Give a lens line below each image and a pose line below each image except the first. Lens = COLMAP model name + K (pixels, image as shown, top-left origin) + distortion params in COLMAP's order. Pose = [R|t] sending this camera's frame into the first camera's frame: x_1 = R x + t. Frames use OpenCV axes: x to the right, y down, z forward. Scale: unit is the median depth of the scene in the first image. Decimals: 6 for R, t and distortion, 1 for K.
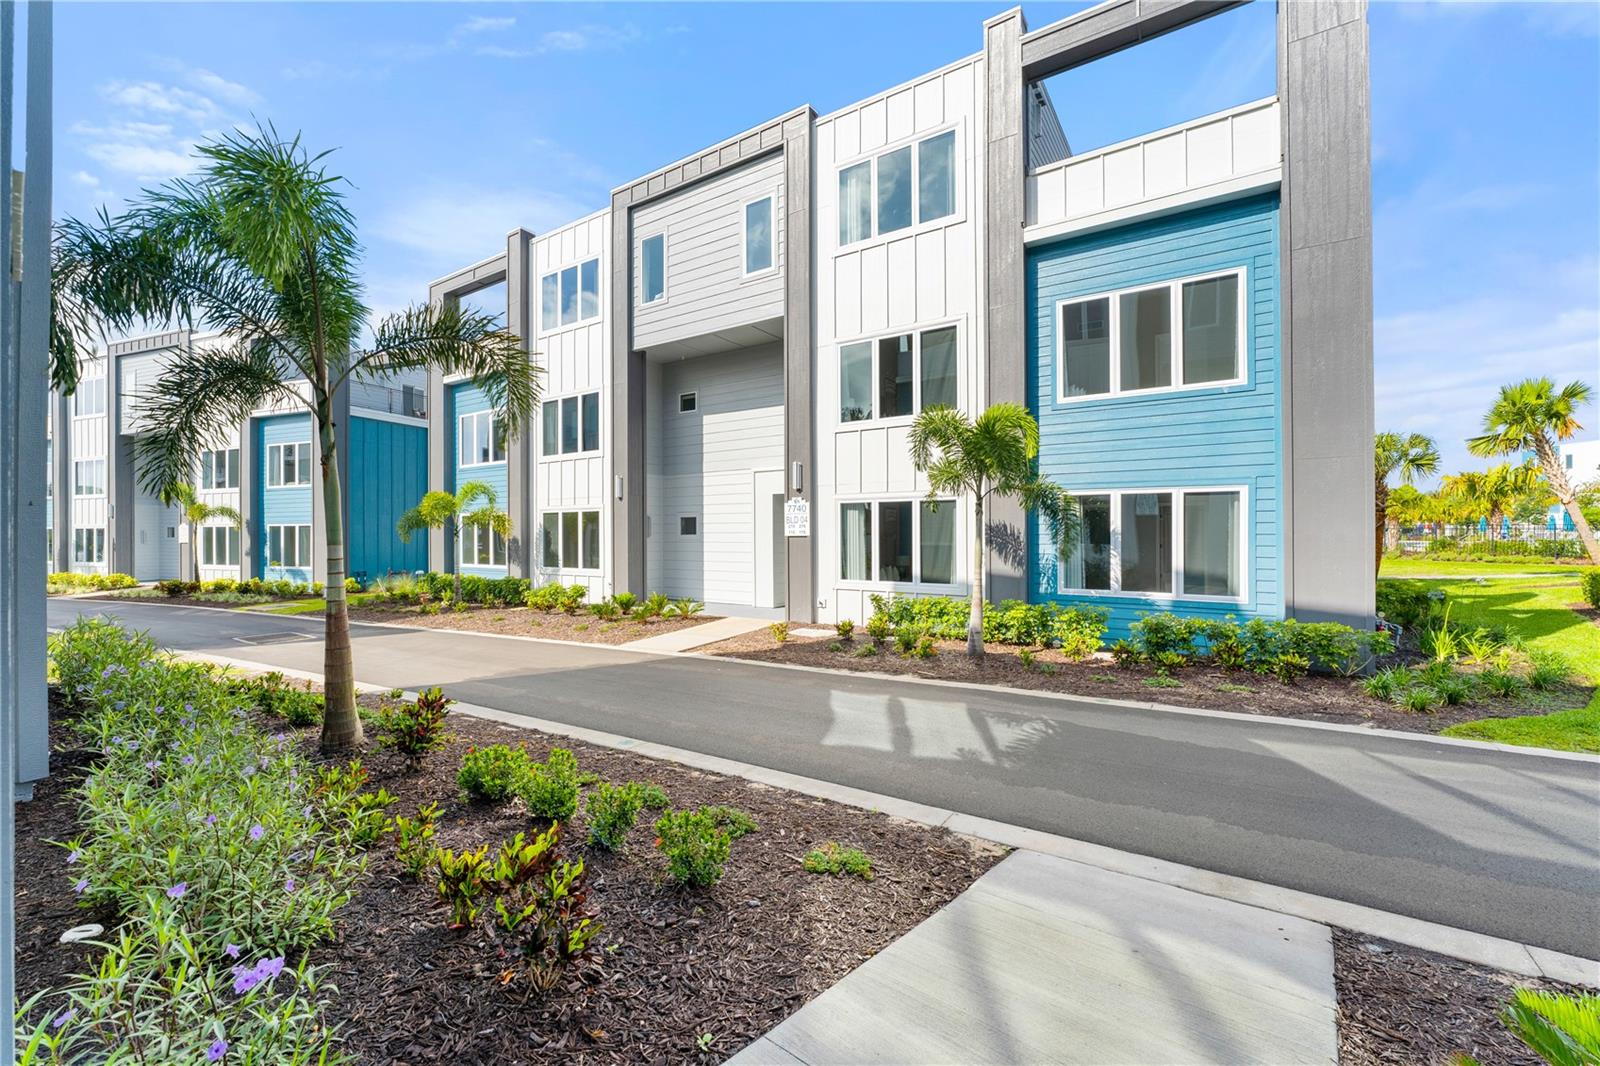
lens RADIAL K [[643.5, 0, 803.1], [0, 643.5, 532.6], [0, 0, 1]] dist [0.006093, -0.001020]
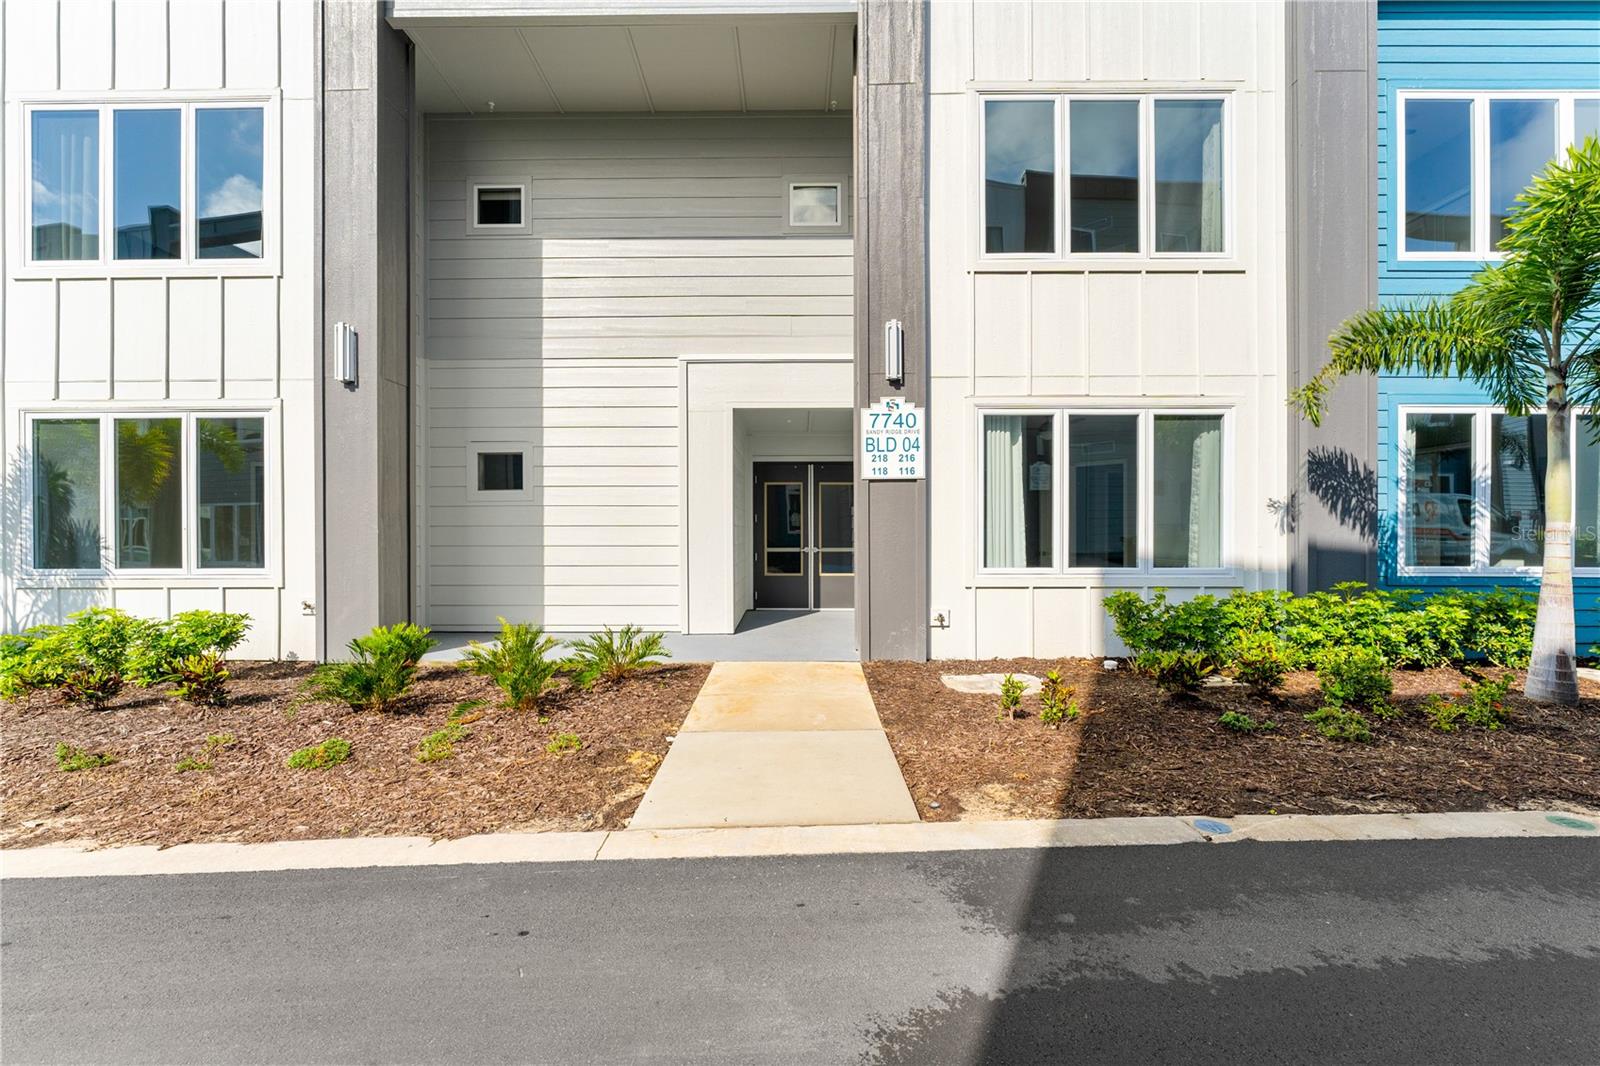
lens RADIAL K [[643.5, 0, 795.9], [0, 643.5, 538.4], [0, 0, 1]] dist [0.006093, -0.001020]
pose [[0.845550, -0.002315, 0.533892, -0.264458], [-0.000621, 0.999986, 0.005321, 0.038239], [-0.533897, -0.004830, 0.845536, 0.523942]]
